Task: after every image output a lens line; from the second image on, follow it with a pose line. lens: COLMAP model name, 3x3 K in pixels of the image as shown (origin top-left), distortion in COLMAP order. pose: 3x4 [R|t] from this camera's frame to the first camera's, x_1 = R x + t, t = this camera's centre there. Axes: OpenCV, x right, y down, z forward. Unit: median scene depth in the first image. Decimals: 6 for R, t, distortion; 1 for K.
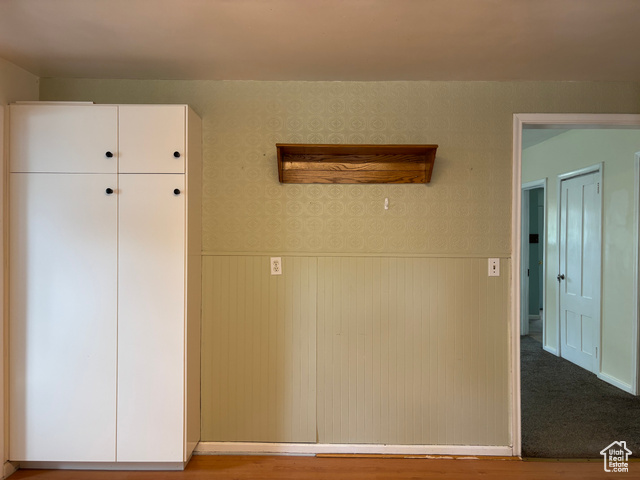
lens RADIAL K [[487.6, 0, 323.9], [0, 487.6, 241.3], [0, 0, 1]] dist [0.058061, -0.063235]
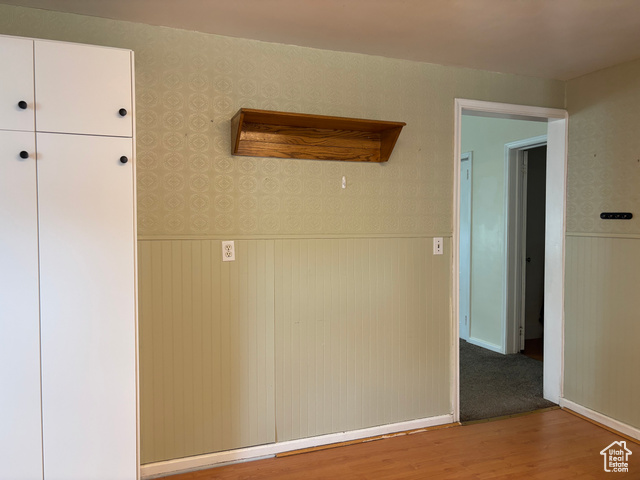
lens RADIAL K [[487.6, 0, 318.6], [0, 487.6, 240.3], [0, 0, 1]] dist [0.058061, -0.063235]
pose [[0.930784, -0.019800, 0.365032, -0.268028], [0.009200, 0.999485, 0.030756, 0.006731], [-0.365453, -0.025269, 0.930487, 0.128989]]
